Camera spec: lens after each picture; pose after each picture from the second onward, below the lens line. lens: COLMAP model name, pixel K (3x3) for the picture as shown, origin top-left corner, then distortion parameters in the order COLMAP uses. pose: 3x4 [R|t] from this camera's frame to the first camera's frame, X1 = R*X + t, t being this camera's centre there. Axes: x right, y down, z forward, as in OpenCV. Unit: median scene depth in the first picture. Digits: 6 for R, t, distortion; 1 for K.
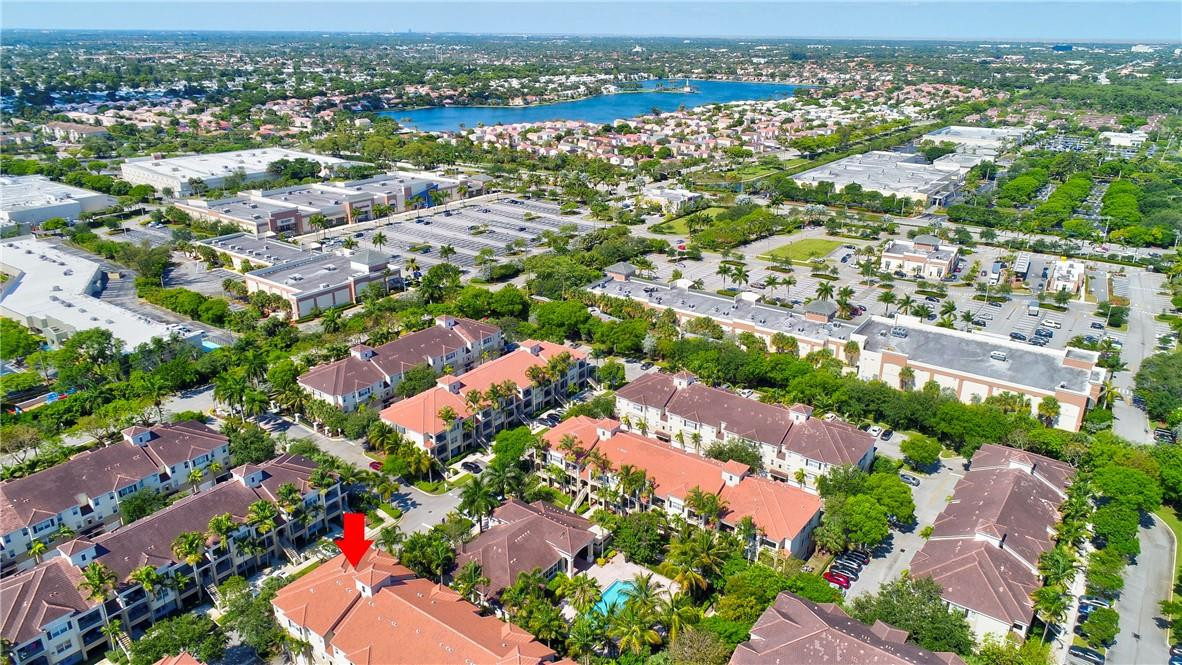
lens RADIAL K [[796.3, 0, 591.7], [0, 796.3, 330.9], [0, 0, 1]] dist [0.004752, 0.000188]
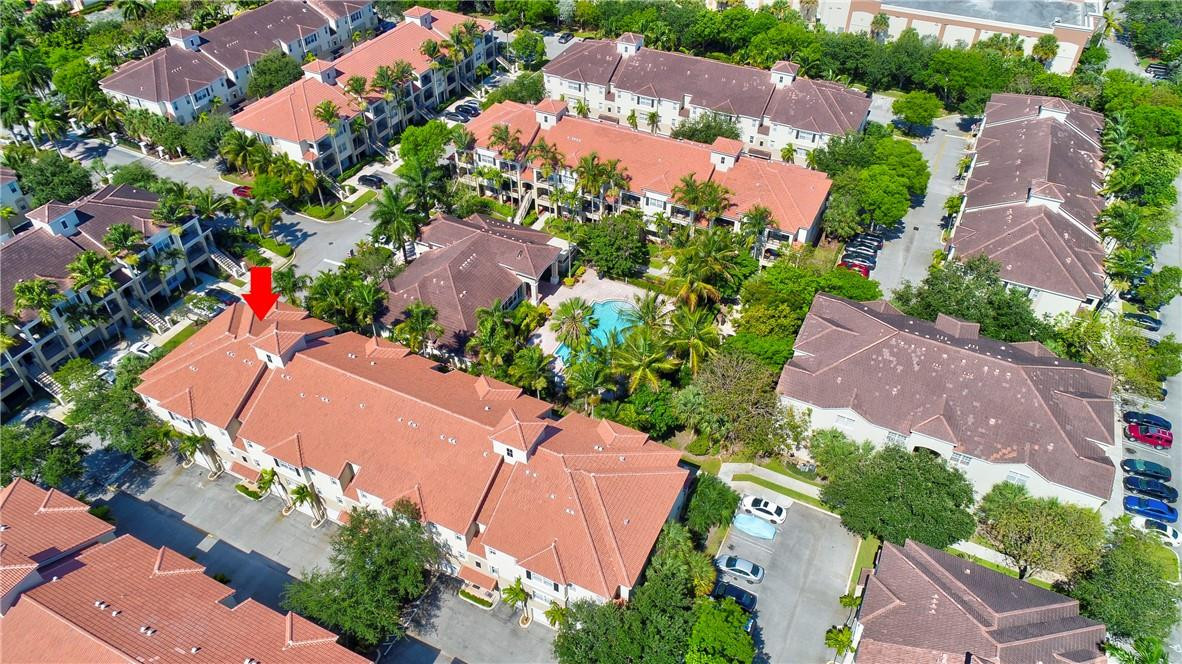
lens RADIAL K [[796.3, 0, 591.4], [0, 796.3, 329.3], [0, 0, 1]] dist [0.004752, 0.000188]
pose [[0.982860, -0.120851, 0.139216, -0.059862], [0.064427, 0.932713, 0.354816, 0.040012], [-0.172729, -0.339766, 0.924513, 0.181720]]
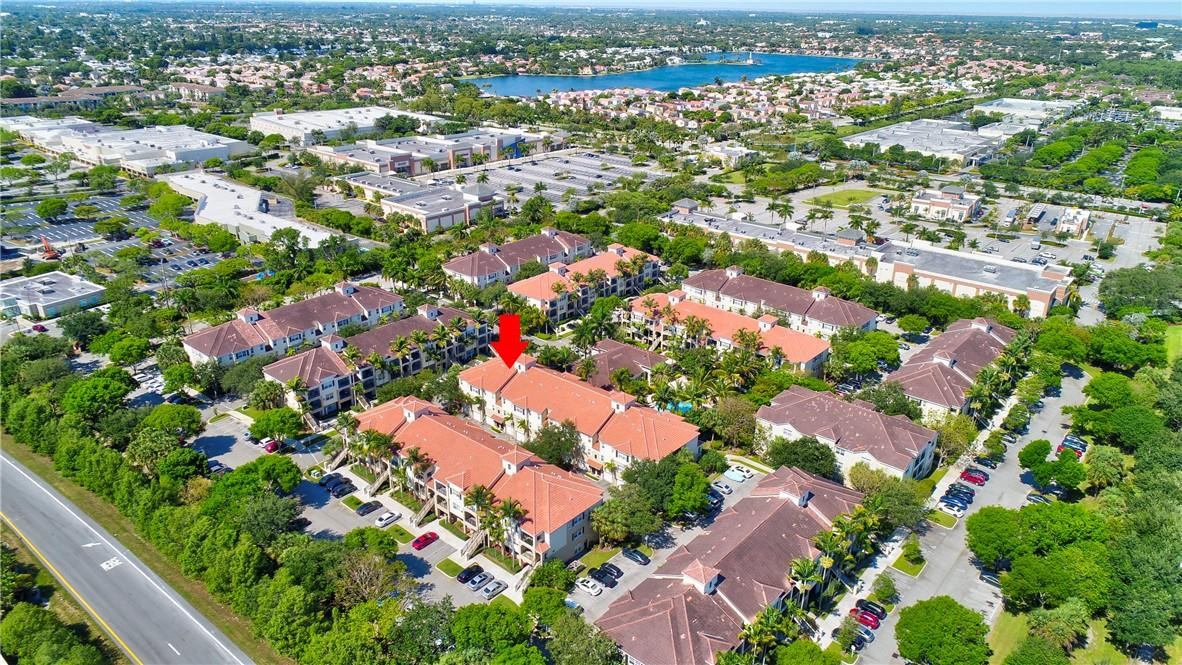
lens RADIAL K [[796.3, 0, 590.4], [0, 796.3, 334.4], [0, 0, 1]] dist [0.004752, 0.000188]
pose [[0.997147, 0.034970, -0.066901, -0.028275], [-0.032713, 0.998868, 0.034536, 0.120175], [0.068033, -0.032248, 0.997162, -0.314819]]
